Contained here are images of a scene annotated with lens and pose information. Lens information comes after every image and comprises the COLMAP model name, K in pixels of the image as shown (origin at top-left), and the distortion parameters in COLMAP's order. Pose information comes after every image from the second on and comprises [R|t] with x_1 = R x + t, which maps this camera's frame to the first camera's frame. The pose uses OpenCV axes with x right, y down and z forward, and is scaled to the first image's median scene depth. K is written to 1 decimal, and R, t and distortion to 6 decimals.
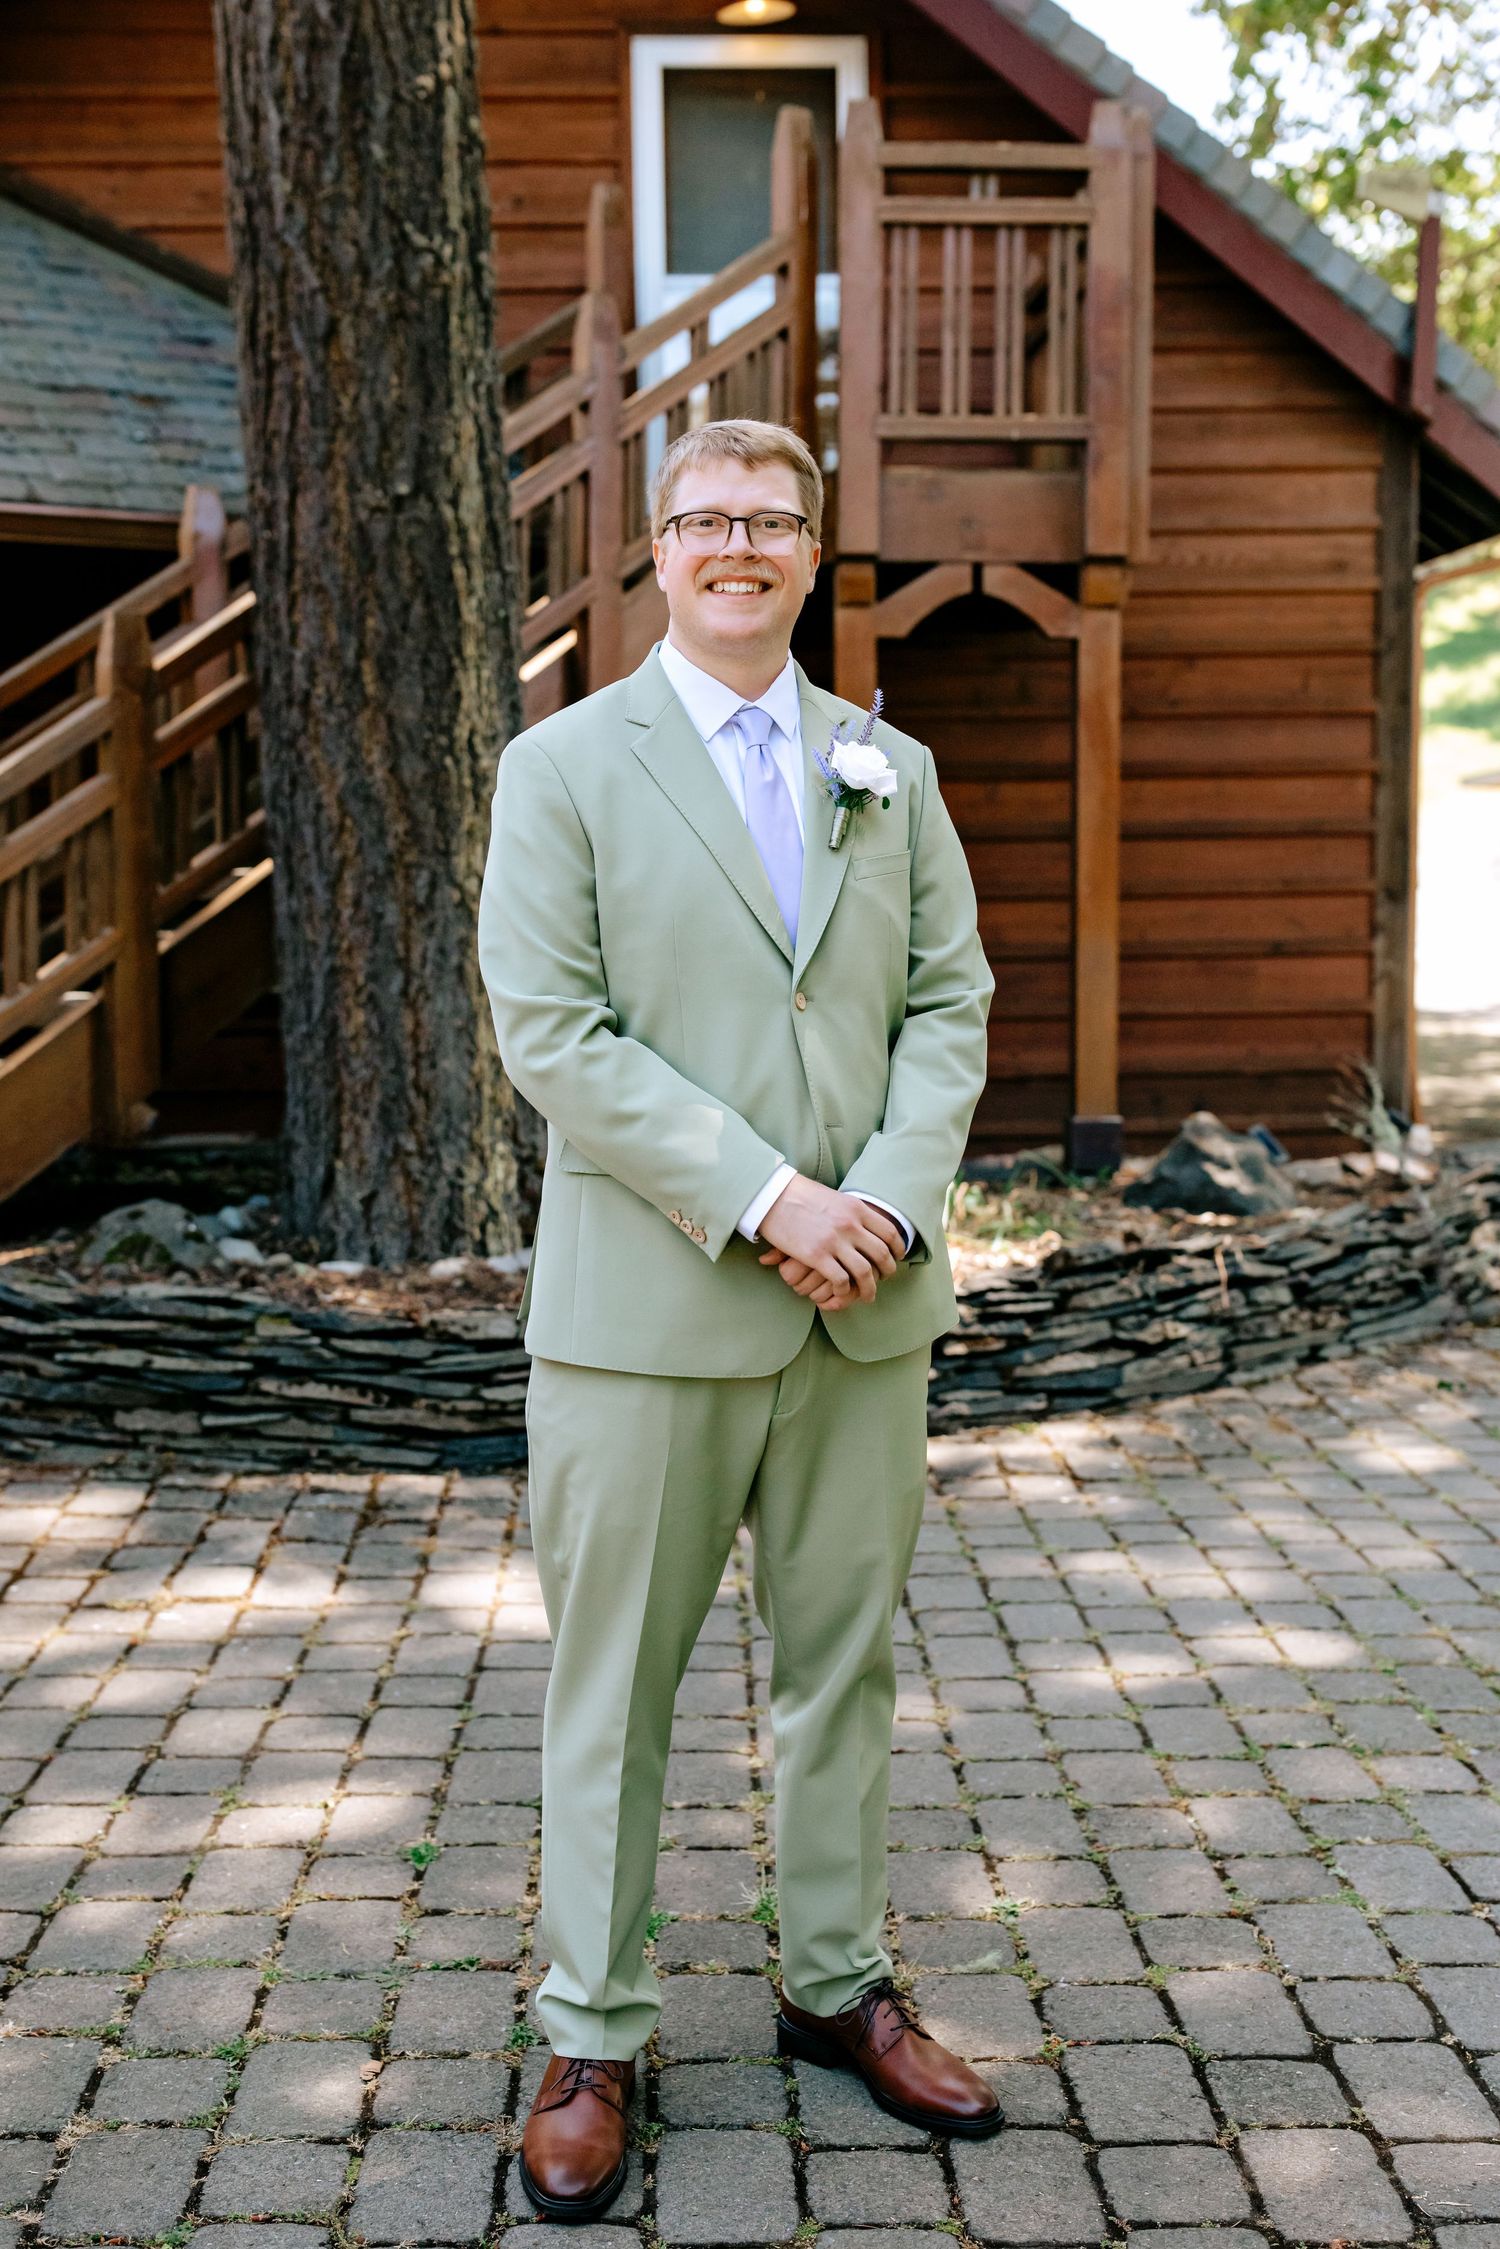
lens RADIAL K [[2442.8, 0, 762.3], [0, 2442.8, 1104.9], [0, 0, 1]] dist [-0.007898, 0.007252]
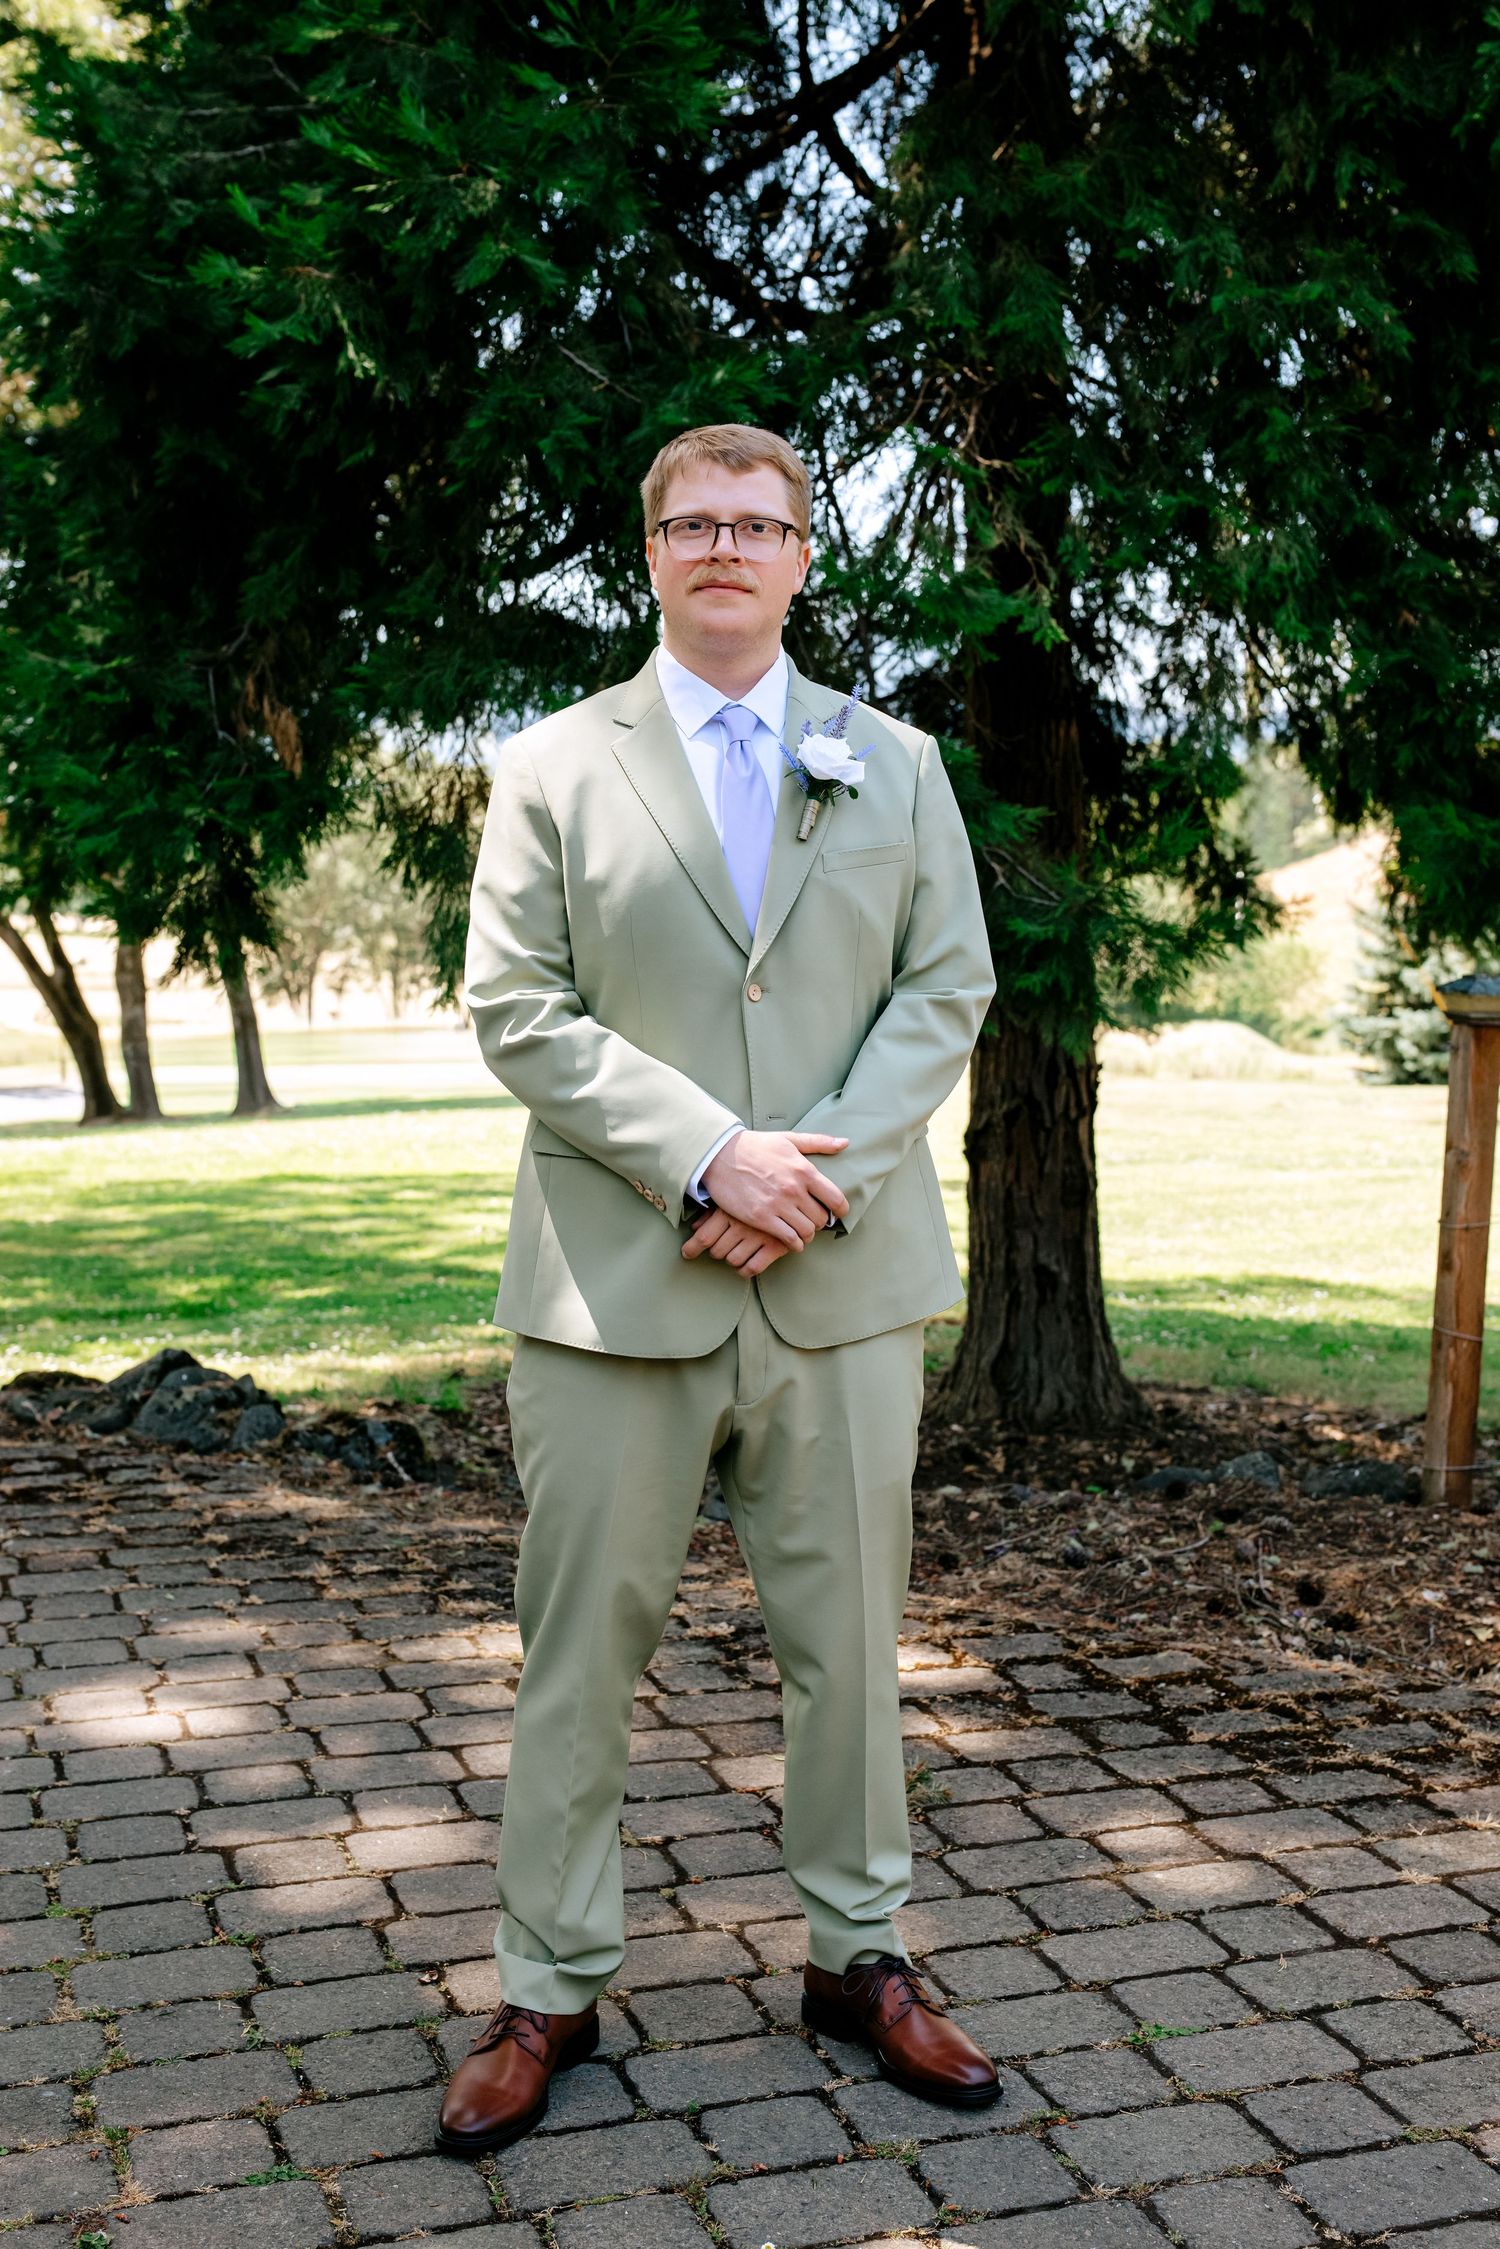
lens RADIAL K [[2679.1, 0, 793.0], [0, 2679.1, 1126.2], [0, 0, 1]] dist [-0.014169, 0.013976]
pose [[-0.308231, -0.100603, 0.945977, -0.469325], [0.088430, 0.987057, 0.133786, -0.044899], [-0.947192, 0.124890, -0.295346, 0.490657]]
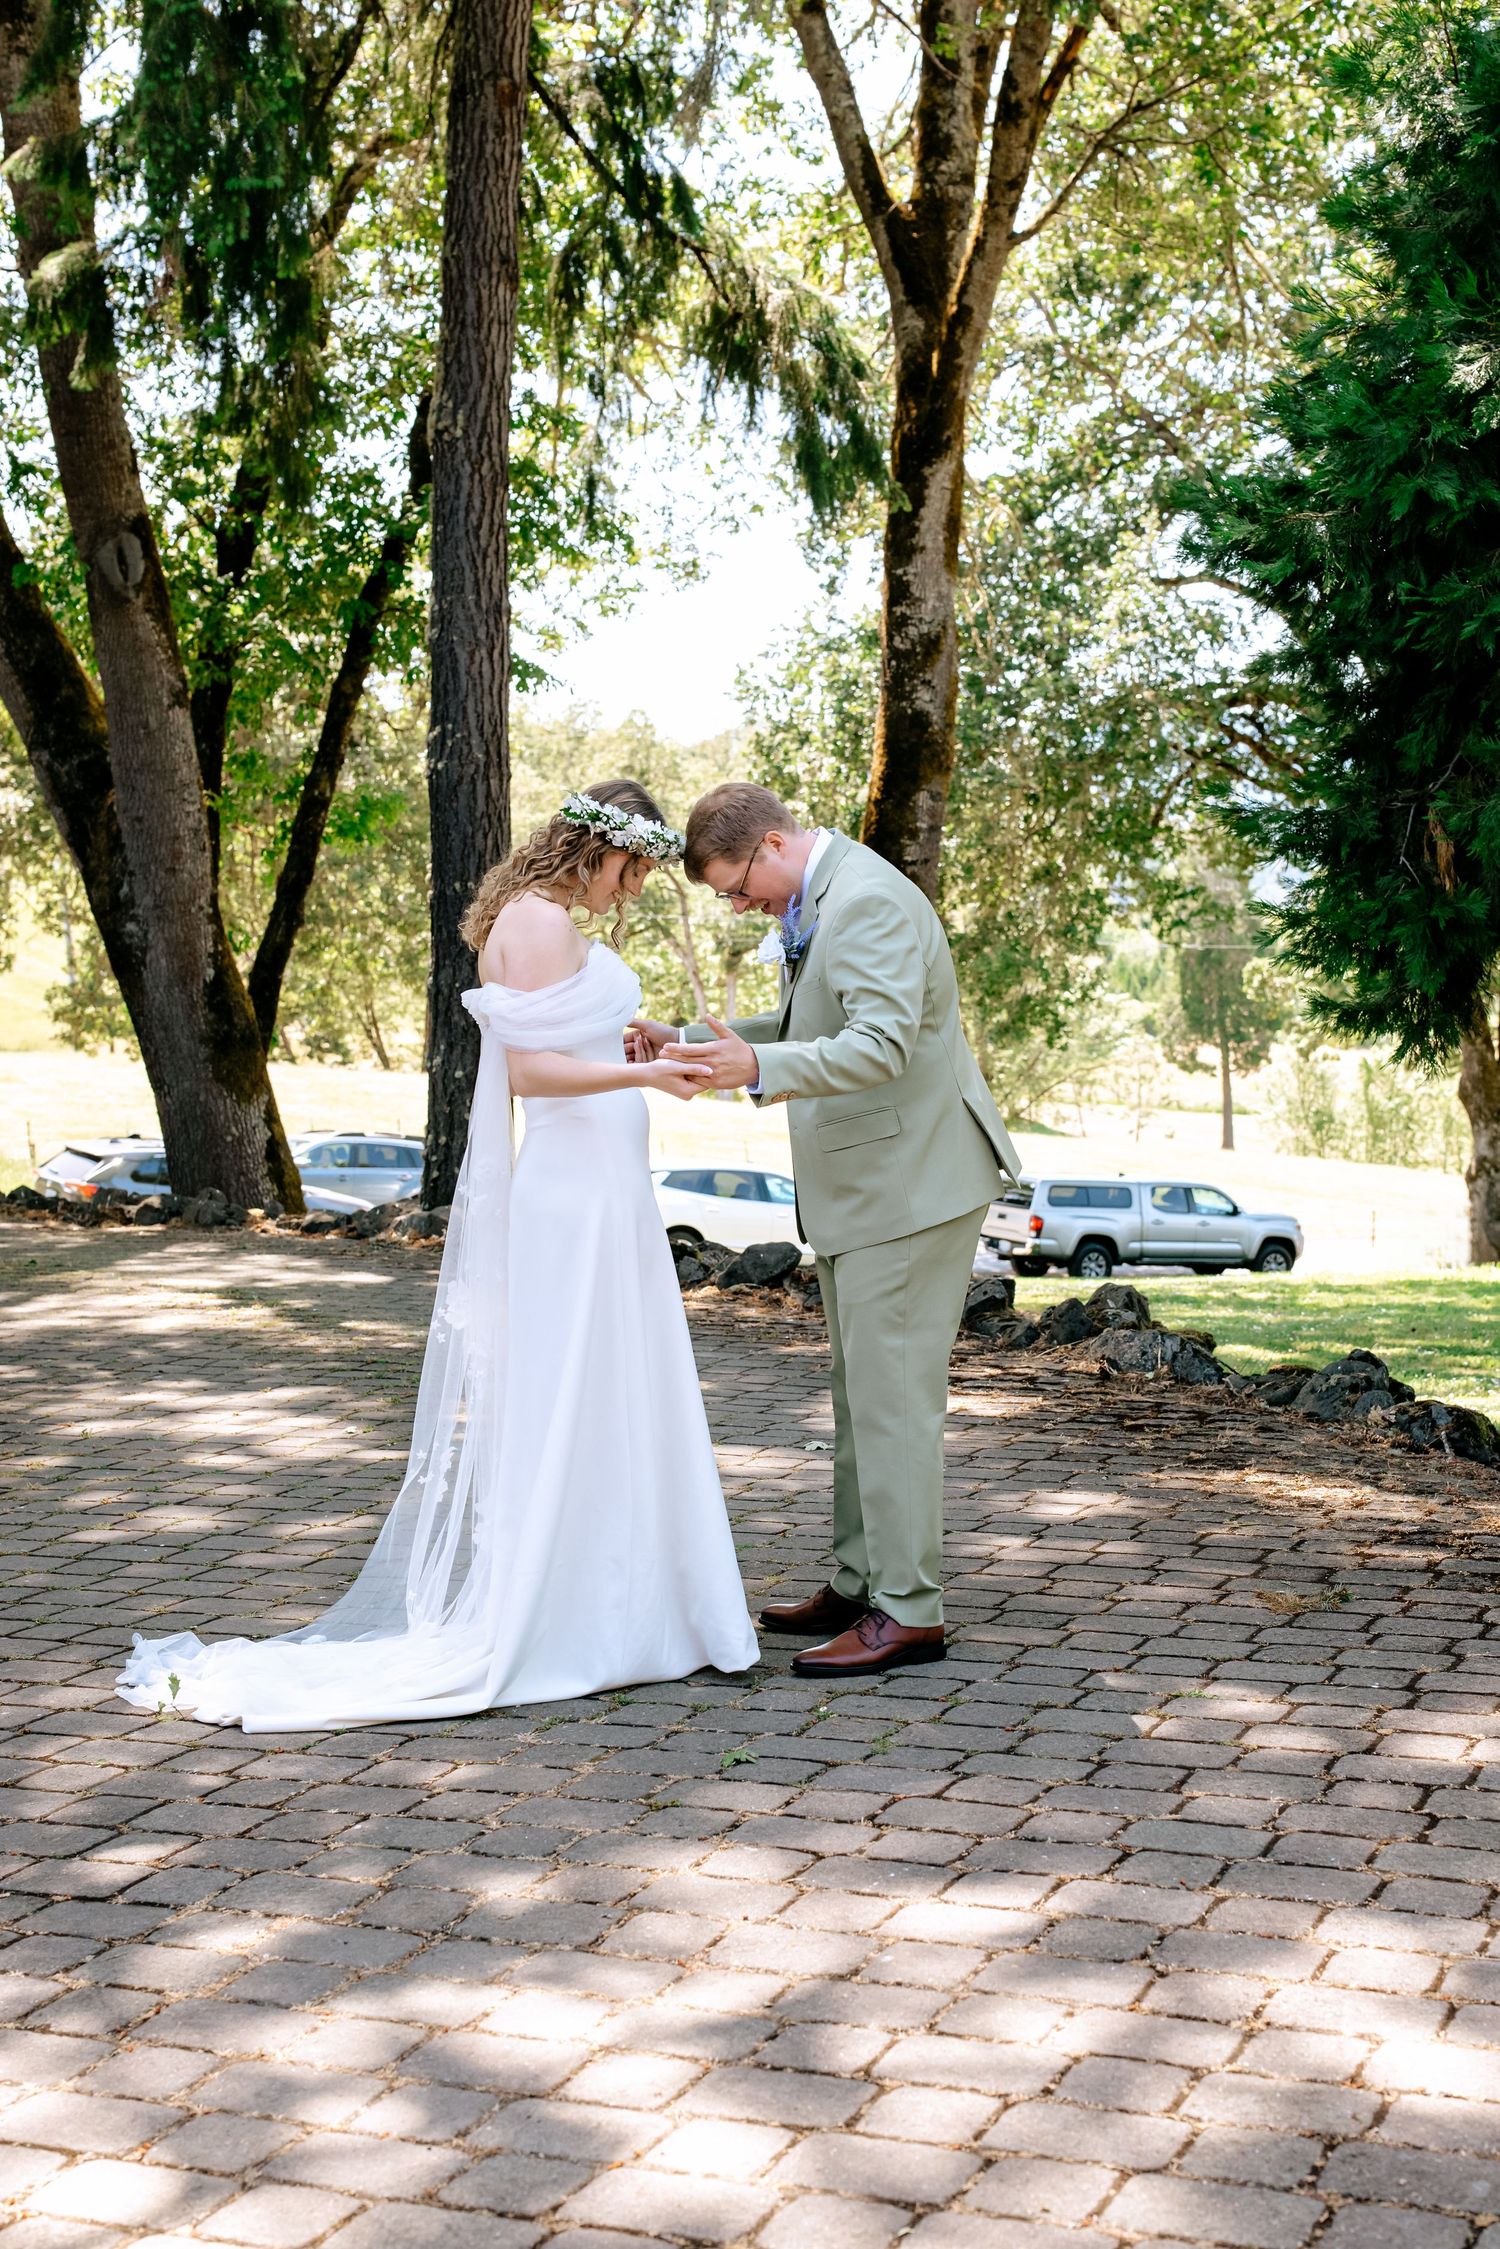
lens RADIAL K [[2987.2, 0, 885.2], [0, 2987.2, 1215.7], [0, 0, 1]] dist [0.011198, -0.071908]
pose [[0.392020, -0.084539, 0.916064, -0.855948], [0.118275, 0.992136, 0.040944, 0.008696], [-0.912322, 0.092297, 0.398936, 0.026161]]
